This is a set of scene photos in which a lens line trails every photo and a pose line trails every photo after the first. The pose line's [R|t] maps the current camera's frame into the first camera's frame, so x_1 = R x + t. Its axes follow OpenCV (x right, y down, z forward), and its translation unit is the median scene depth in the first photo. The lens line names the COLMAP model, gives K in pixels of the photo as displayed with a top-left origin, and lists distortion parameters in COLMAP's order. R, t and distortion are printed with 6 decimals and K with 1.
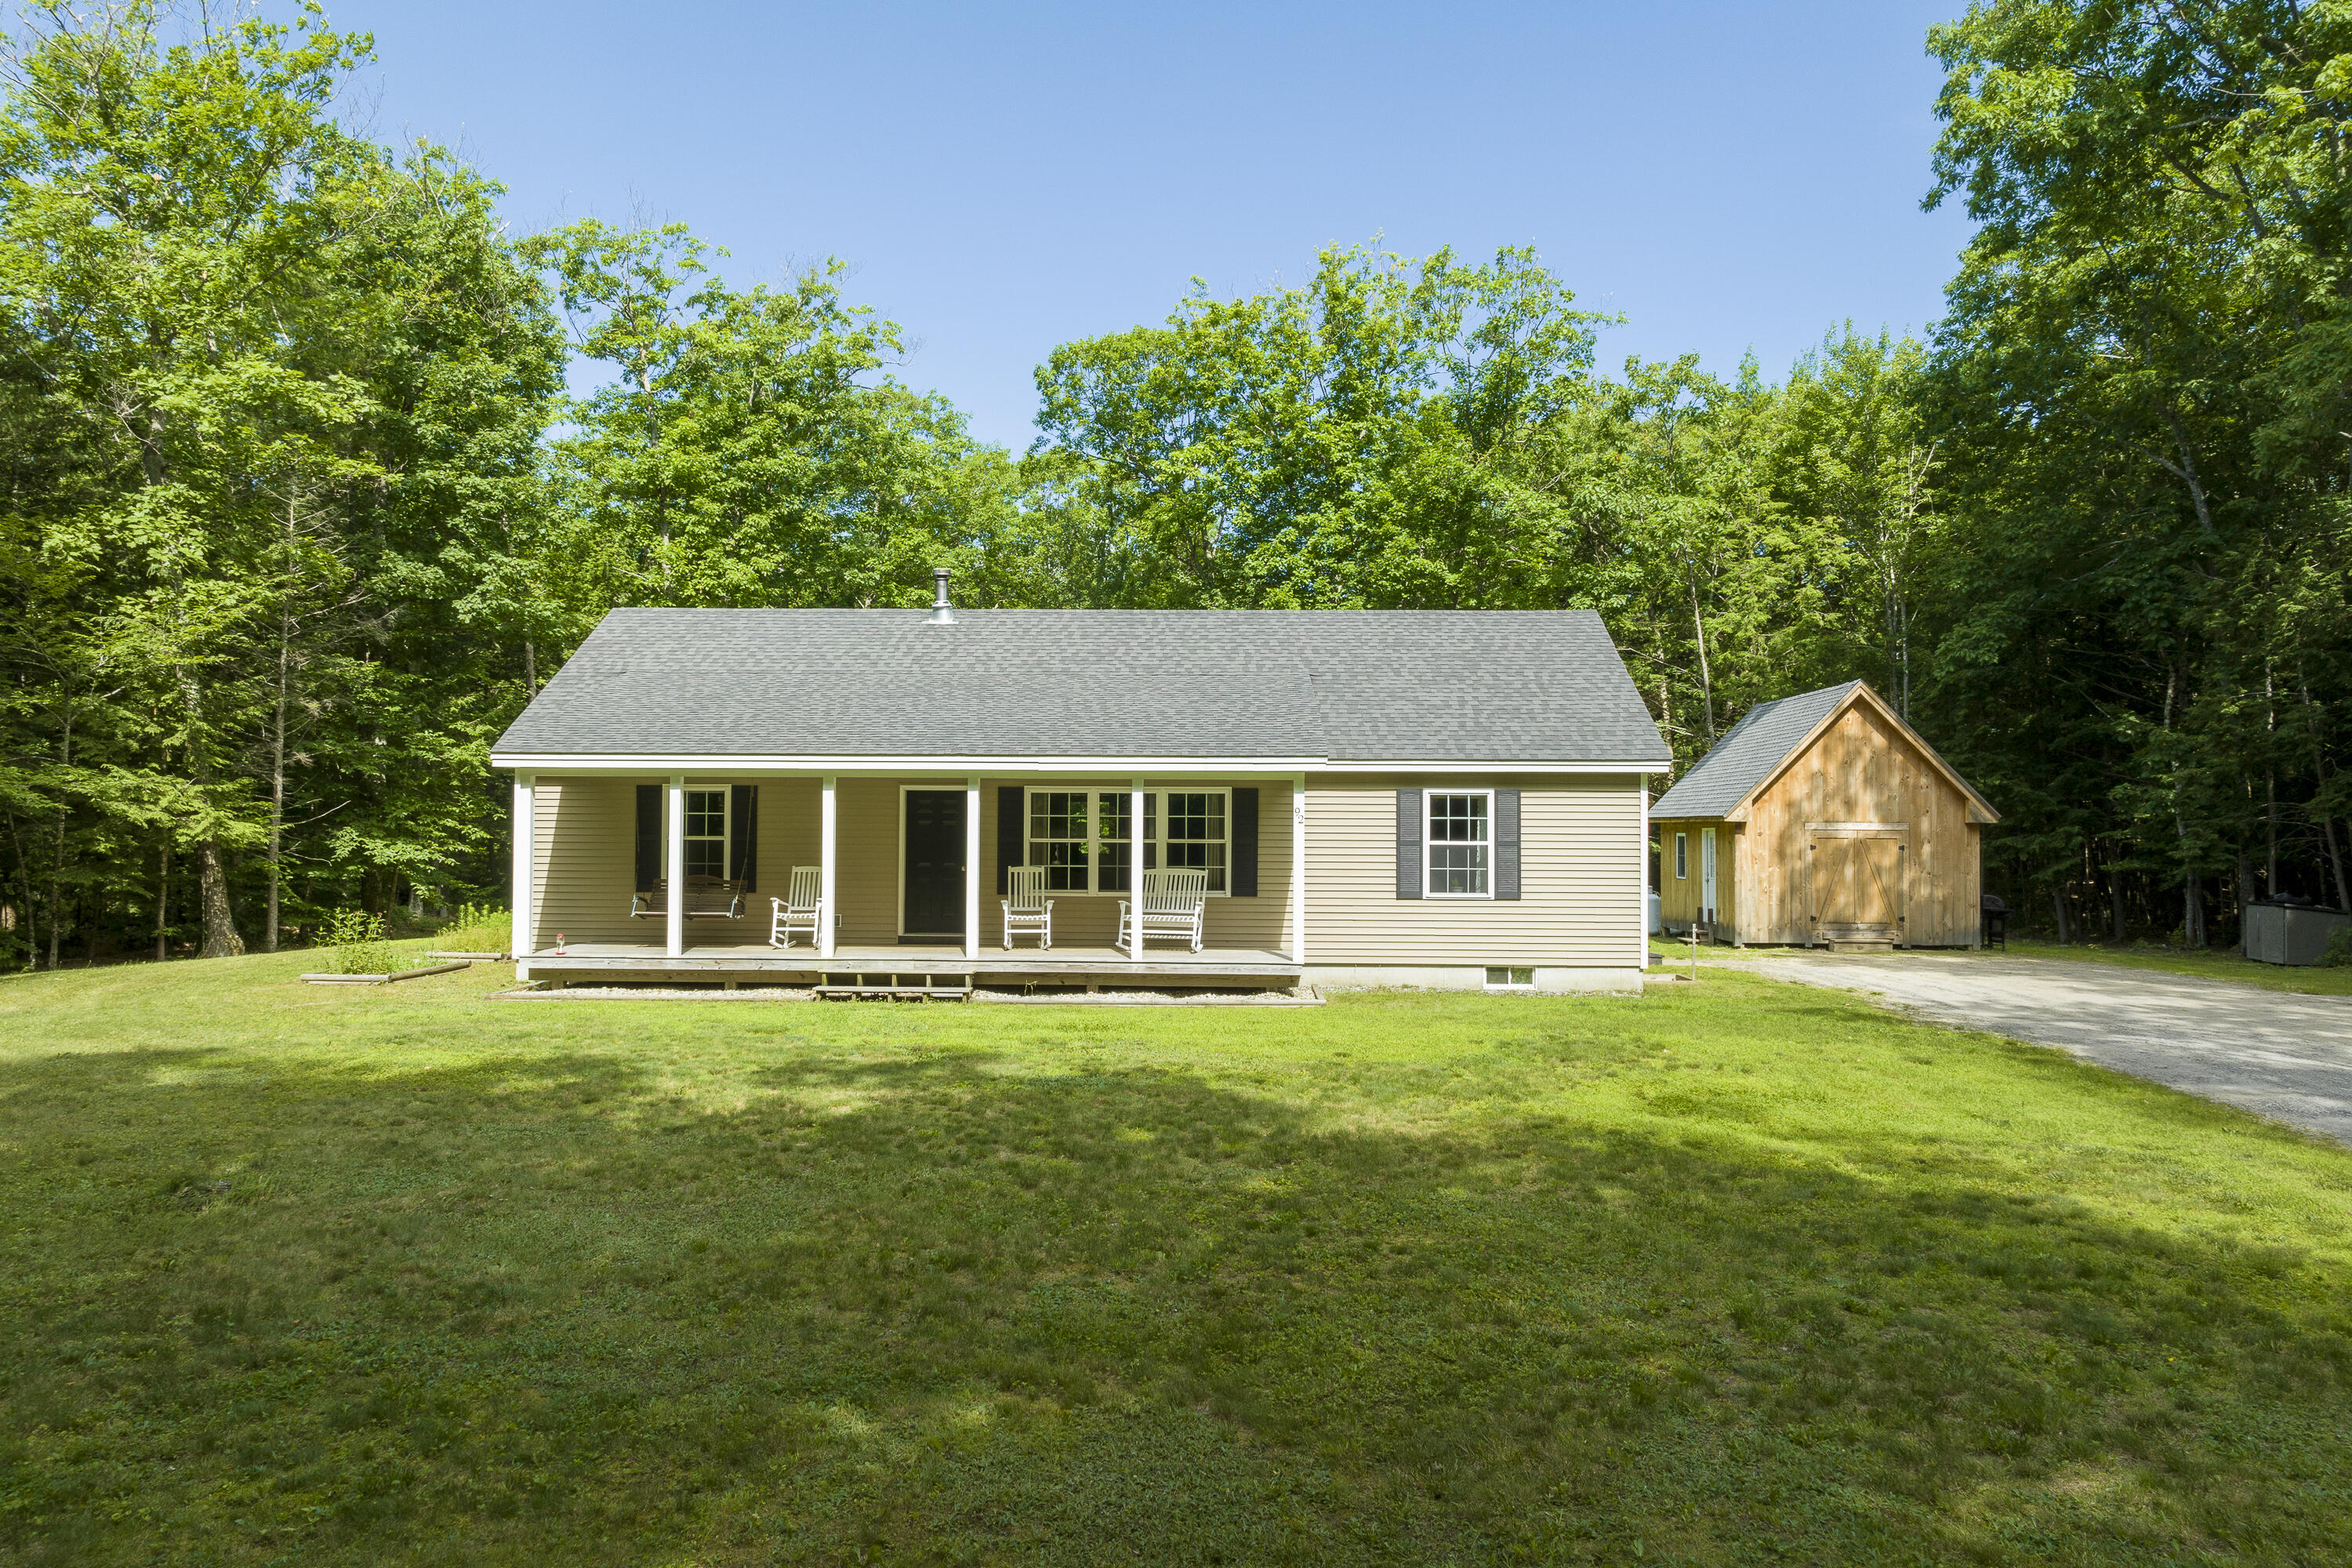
lens RADIAL K [[1632.2, 0, 1166.5], [0, 1632.2, 785.1], [0, 0, 1]] dist [-0.004717, -0.021986]
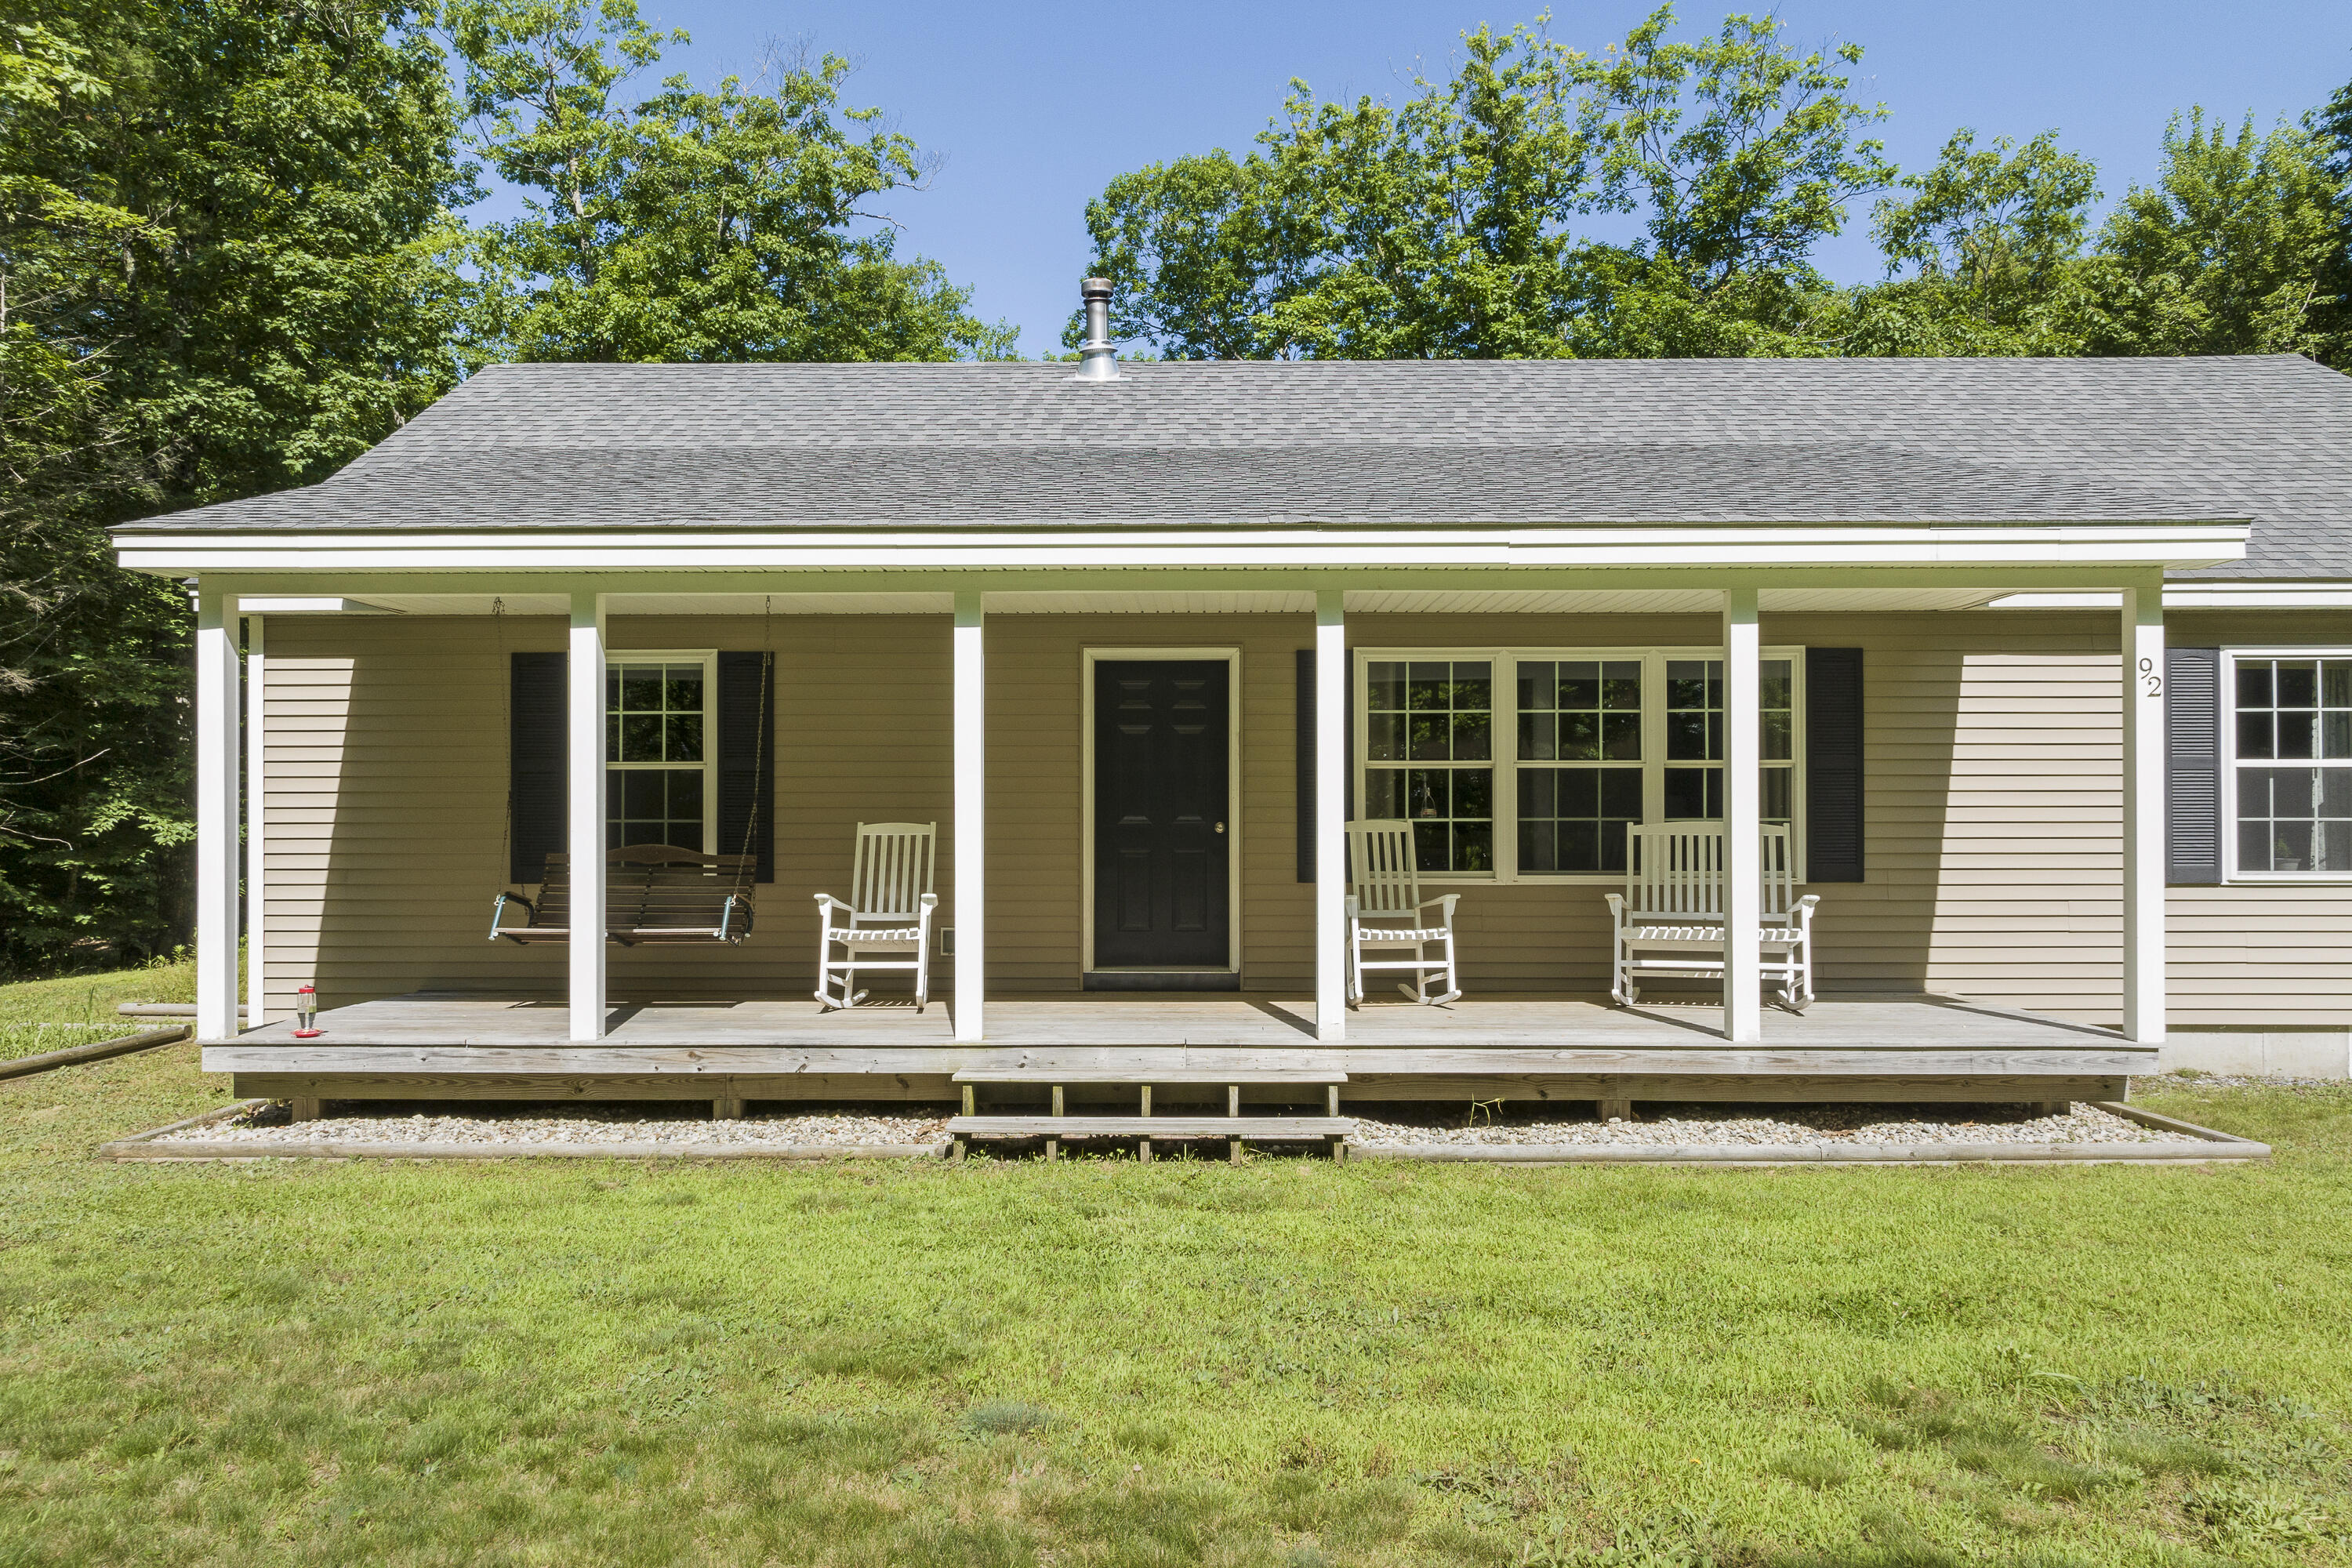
lens RADIAL K [[1632.2, 0, 1149.2], [0, 1632.2, 832.5], [0, 0, 1]] dist [-0.004717, -0.021986]
pose [[0.999924, -0.006809, 0.010300, -0.101681], [0.006448, 0.999378, 0.034679, 0.024652], [-0.010529, -0.034610, 0.999345, 0.363978]]
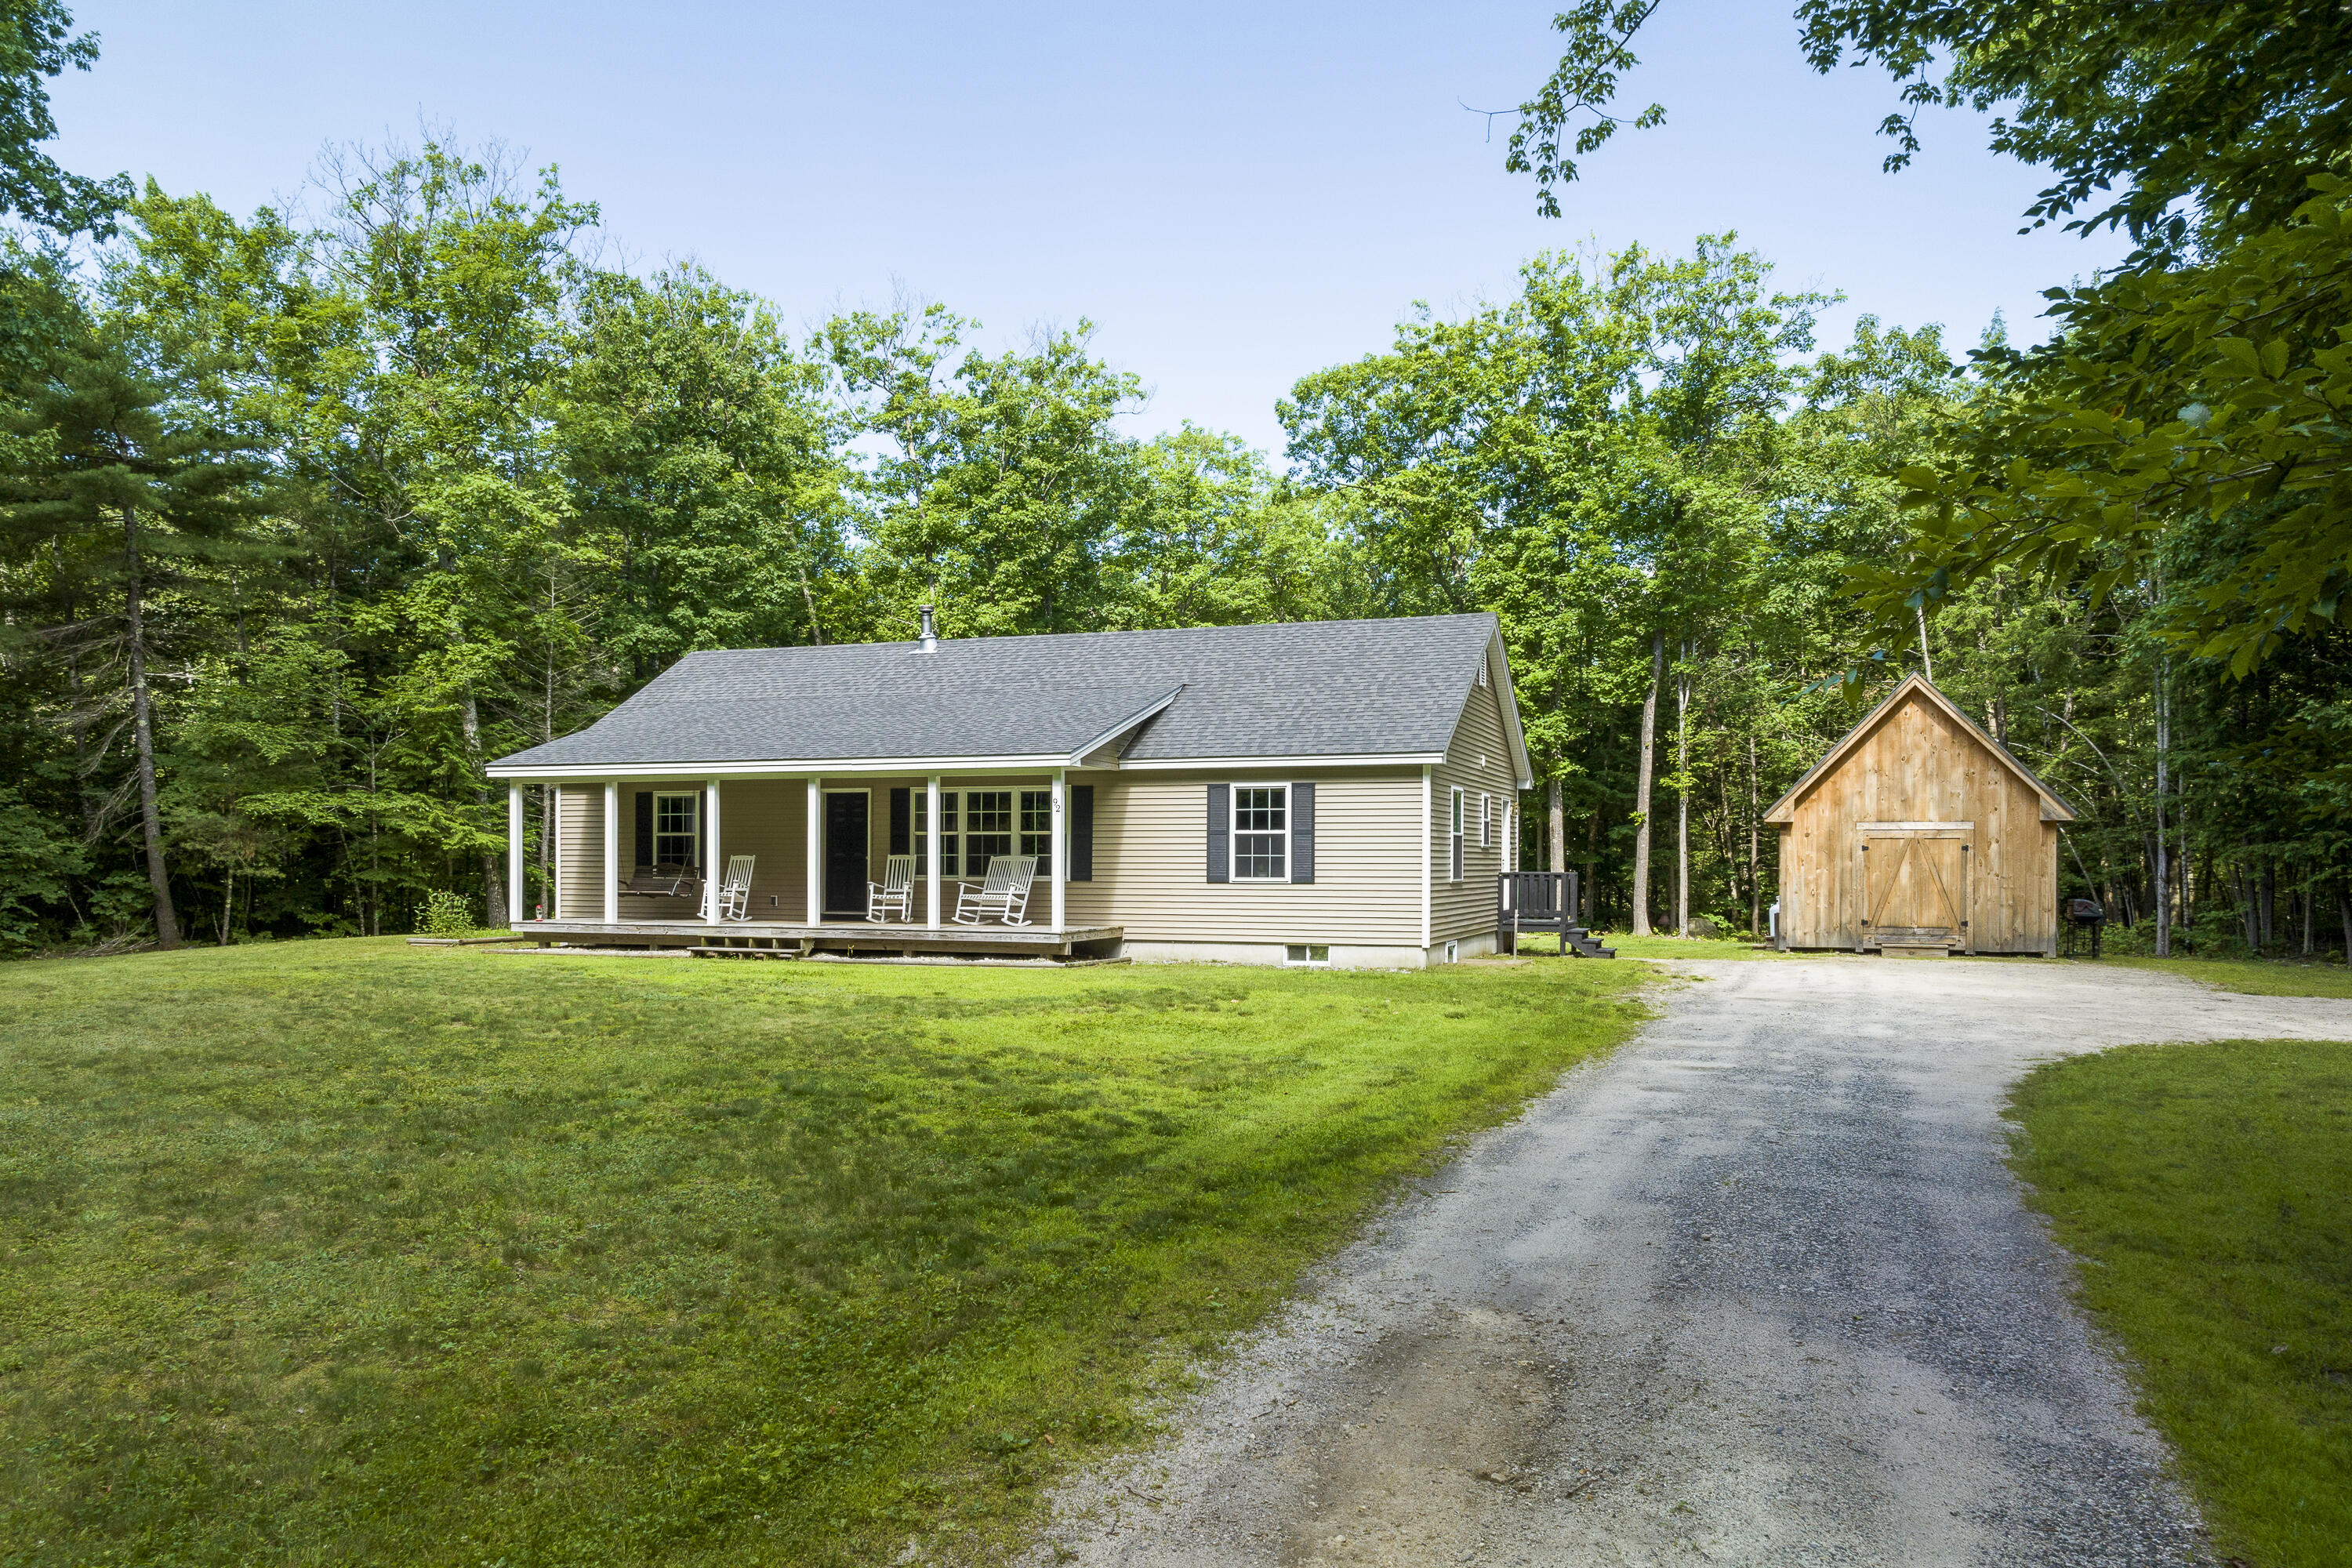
lens RADIAL K [[1632.2, 0, 1164.3], [0, 1632.2, 901.0], [0, 0, 1]] dist [-0.004717, -0.021986]
pose [[0.947020, 0.004746, -0.321139, 0.315105], [0.011040, 0.998819, 0.047319, 0.019589], [0.320984, -0.048358, 0.945849, -0.040815]]
